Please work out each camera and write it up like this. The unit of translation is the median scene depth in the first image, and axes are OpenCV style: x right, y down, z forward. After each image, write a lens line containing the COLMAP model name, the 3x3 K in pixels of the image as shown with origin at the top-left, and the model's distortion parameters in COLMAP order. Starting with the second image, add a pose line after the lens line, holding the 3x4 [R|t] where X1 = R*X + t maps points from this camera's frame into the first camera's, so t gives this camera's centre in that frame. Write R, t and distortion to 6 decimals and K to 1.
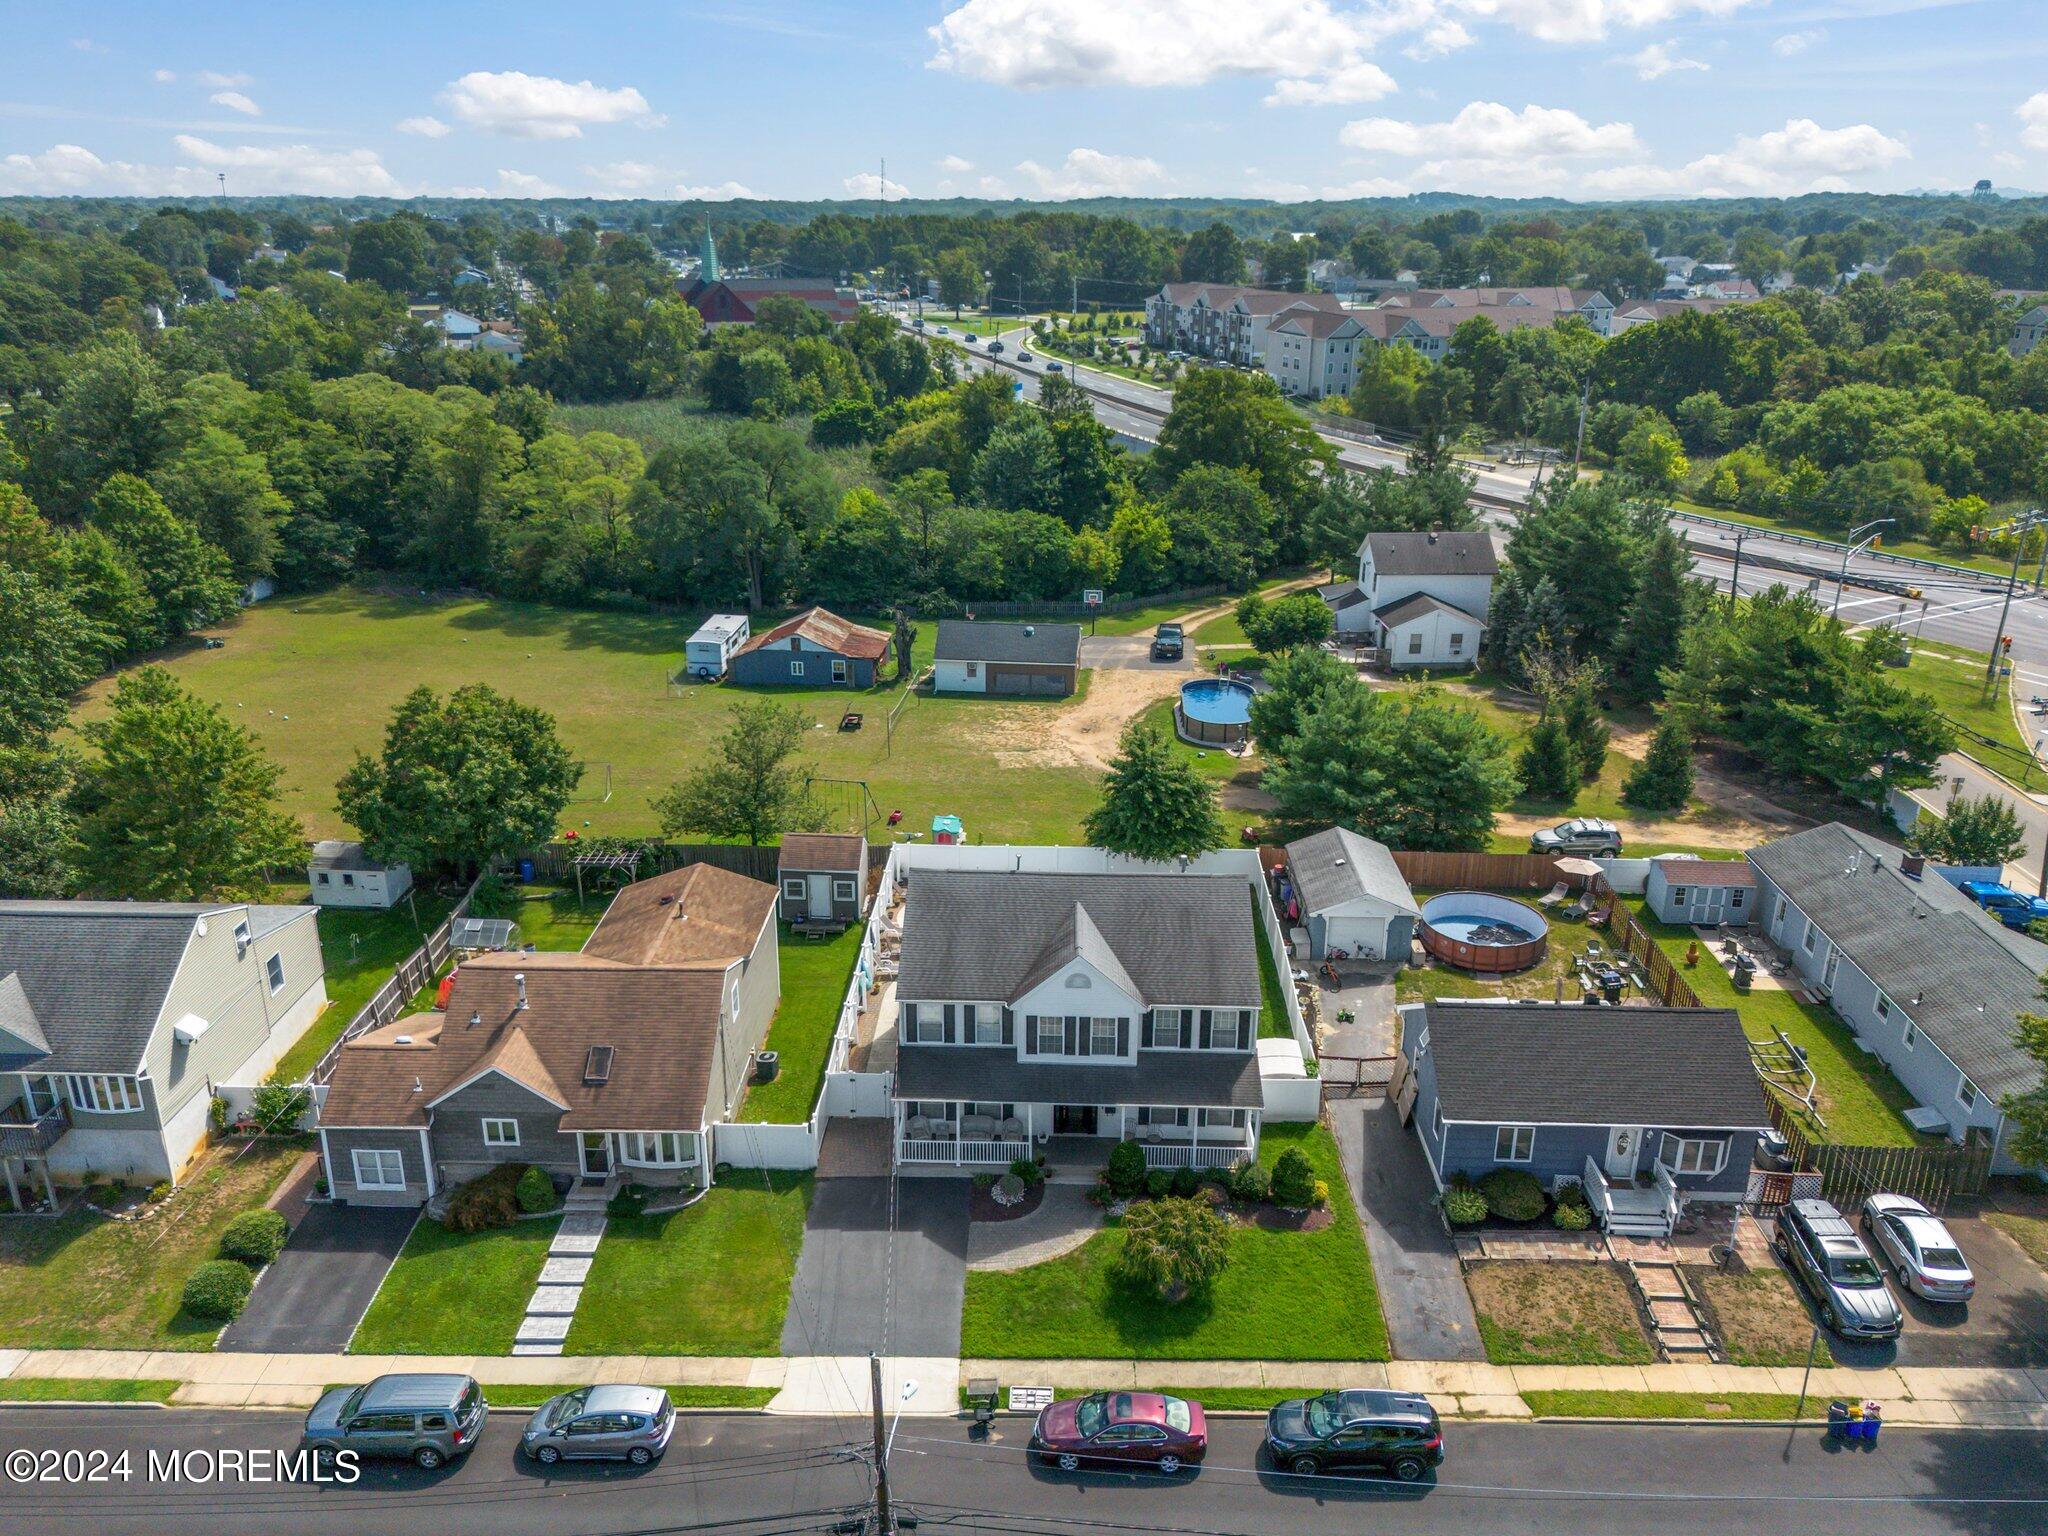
lens RADIAL K [[1543.0, 0, 1025.7], [0, 1543.0, 718.9], [0, 0, 1]] dist [0.044858, -0.008273]
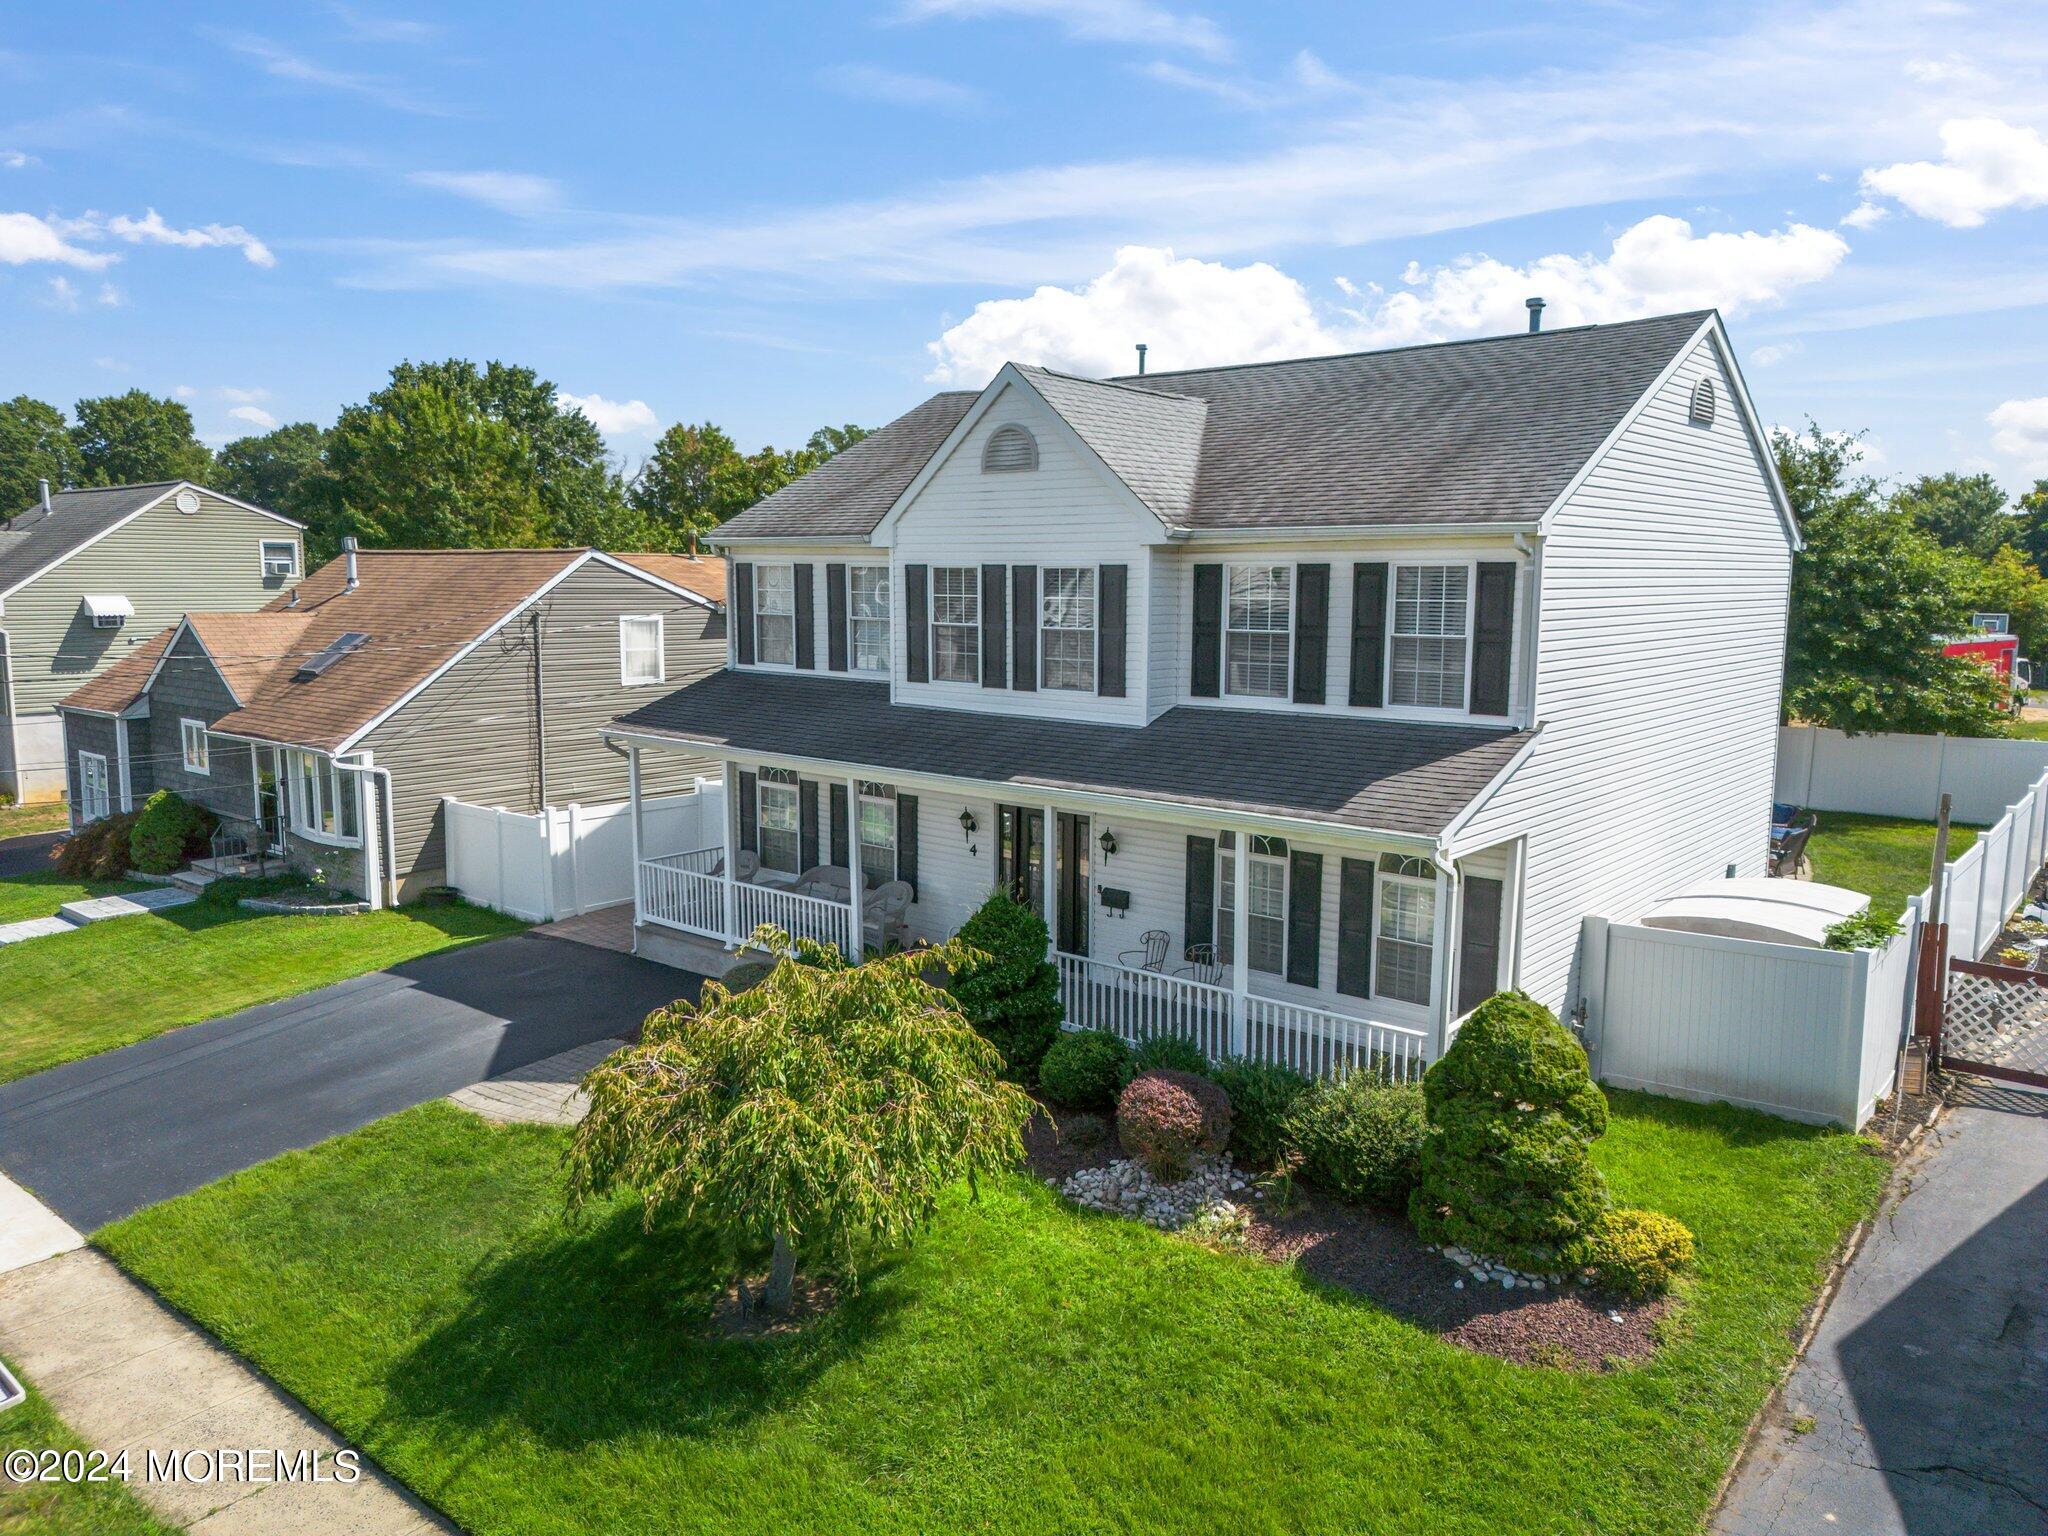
lens RADIAL K [[1447.5, 0, 1024.0], [0, 1447.5, 768.0], [0, 0, 1]] dist [0.051838, -0.048219]
pose [[0.780956, 0.081164, -0.619290, 0.249228], [-0.204263, 0.970188, -0.130433, 0.285046], [0.590241, 0.228360, 0.774253, 0.769069]]
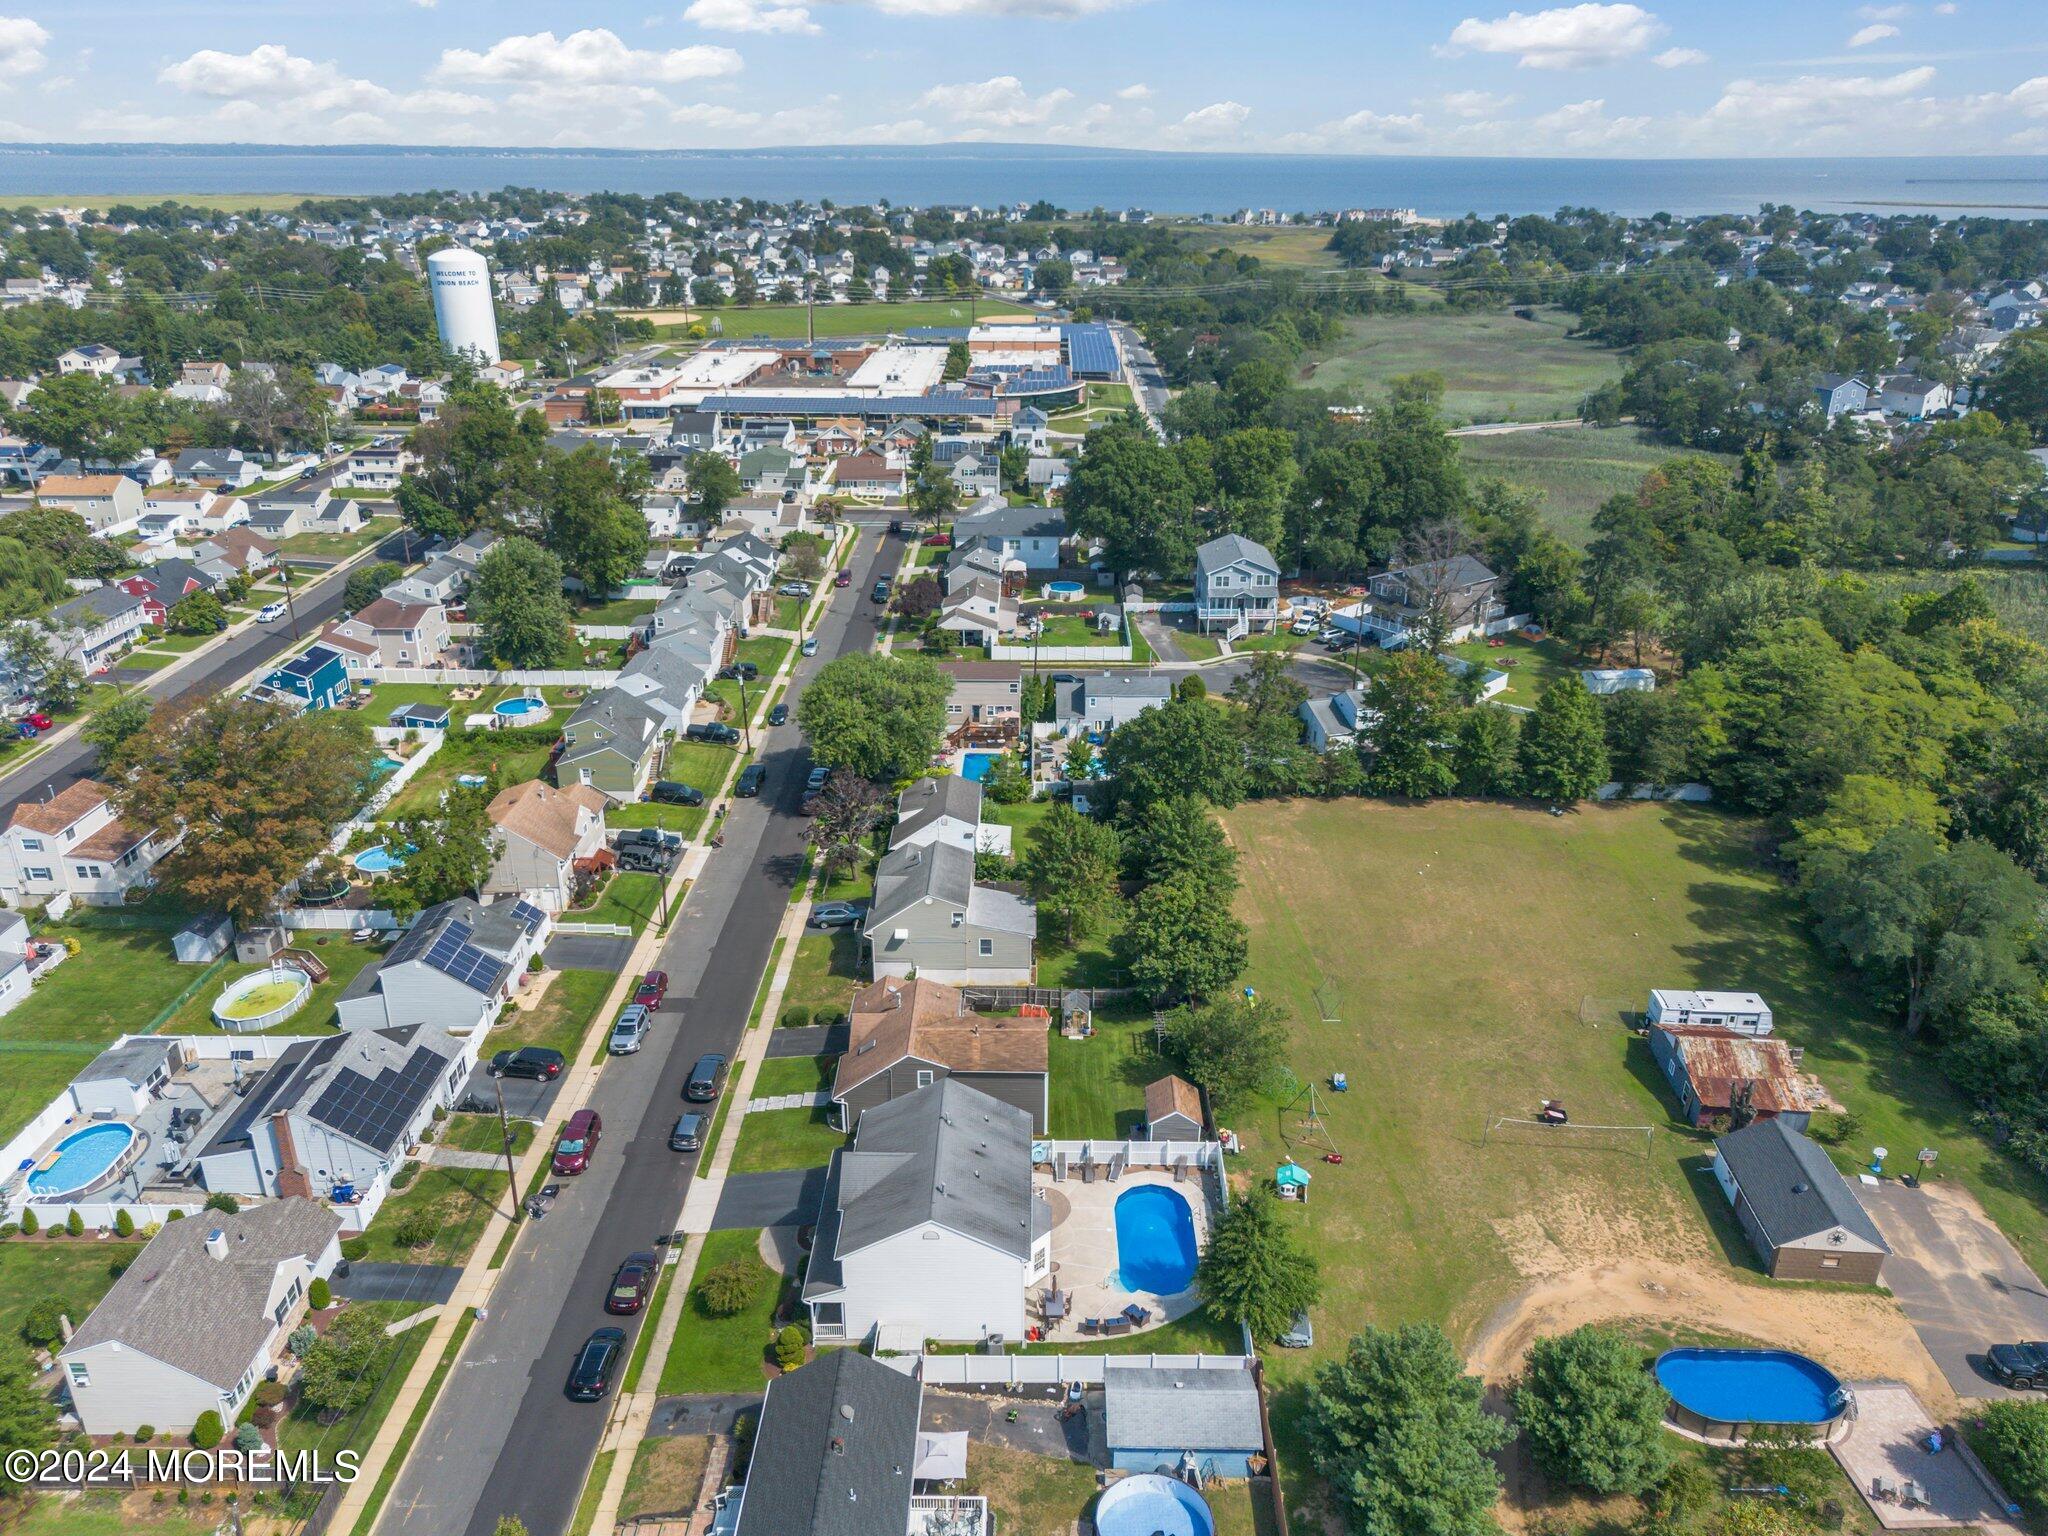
lens RADIAL K [[1447.5, 0, 1024.0], [0, 1447.5, 768.0], [0, 0, 1]] dist [0.051838, -0.048219]
pose [[0.013439, 0.384647, -0.922966, 1.357896], [-0.322901, 0.875264, 0.360066, -0.858683], [0.946337, 0.293187, 0.135965, 0.864791]]
